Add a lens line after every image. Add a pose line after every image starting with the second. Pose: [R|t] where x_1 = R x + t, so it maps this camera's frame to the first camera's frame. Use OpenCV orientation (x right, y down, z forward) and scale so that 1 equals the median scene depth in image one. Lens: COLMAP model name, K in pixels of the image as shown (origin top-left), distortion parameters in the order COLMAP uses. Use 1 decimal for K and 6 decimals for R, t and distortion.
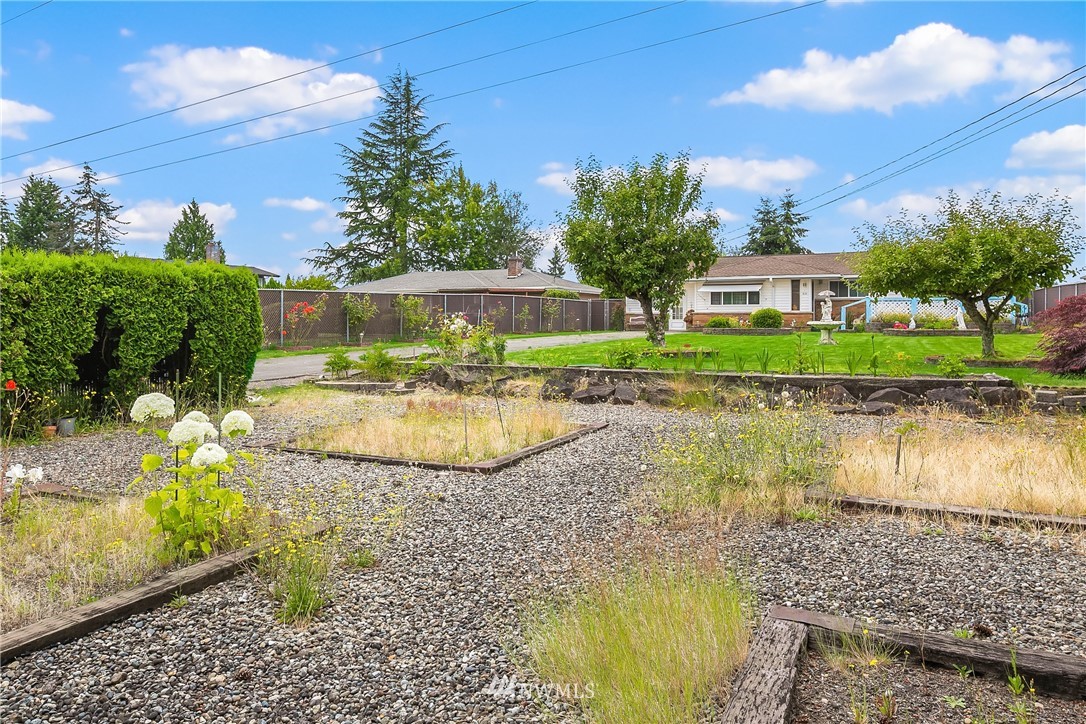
lens RADIAL K [[711.5, 0, 543.0], [0, 711.5, 362.0], [0, 0, 1]] dist [-0.001243, 0.003575]
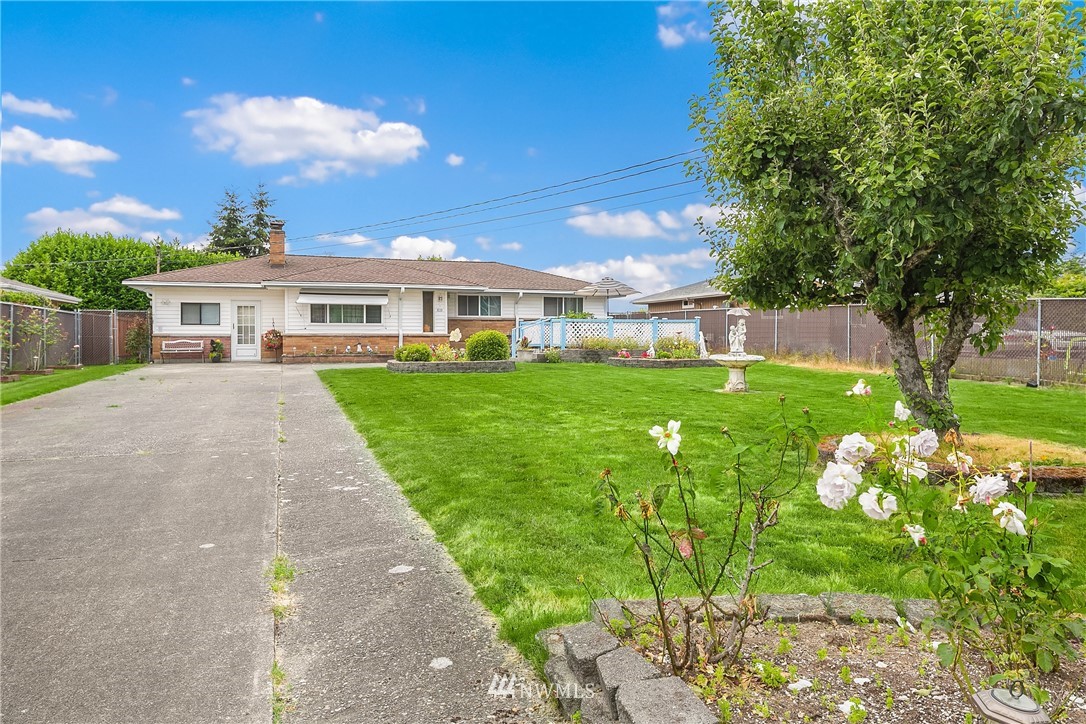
lens RADIAL K [[711.5, 0, 543.0], [0, 711.5, 362.0], [0, 0, 1]] dist [-0.001243, 0.003575]
pose [[0.678186, -0.027102, 0.734391, -0.114616], [0.043368, 0.999054, -0.003181, -0.031763], [-0.733610, 0.034006, 0.678719, 0.382845]]
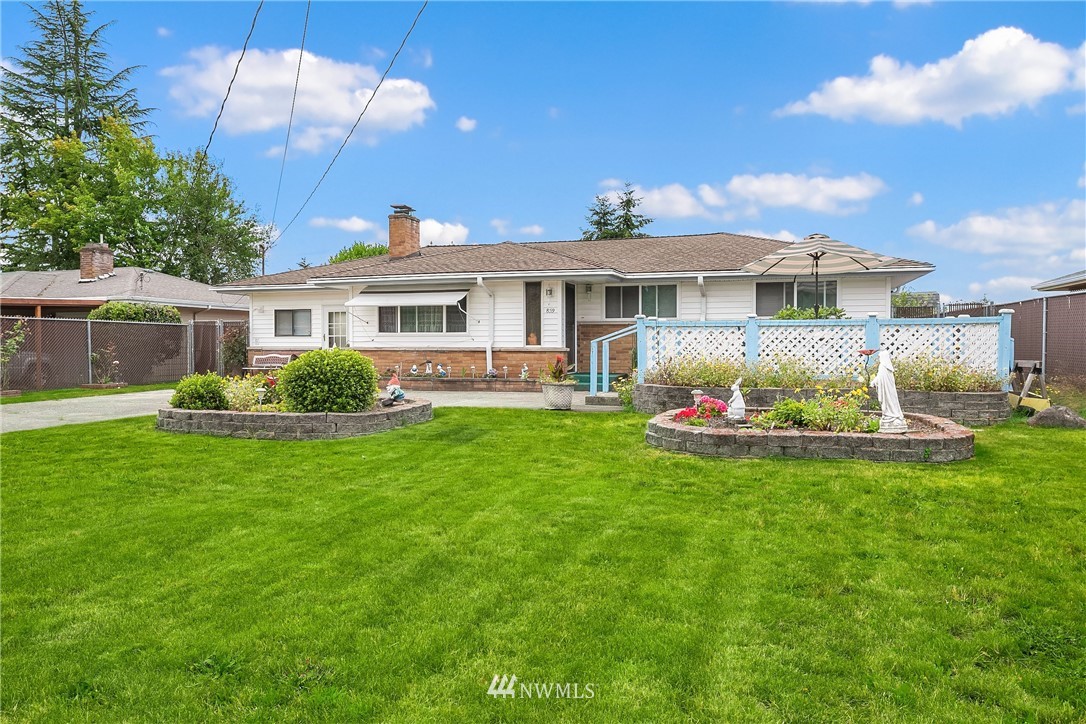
lens RADIAL K [[711.5, 0, 543.0], [0, 711.5, 362.0], [0, 0, 1]] dist [-0.001243, 0.003575]
pose [[0.988655, -0.002389, 0.150185, 0.277585], [0.007316, 0.999453, -0.032262, -0.043876], [-0.150025, 0.032995, 0.988131, 0.503939]]
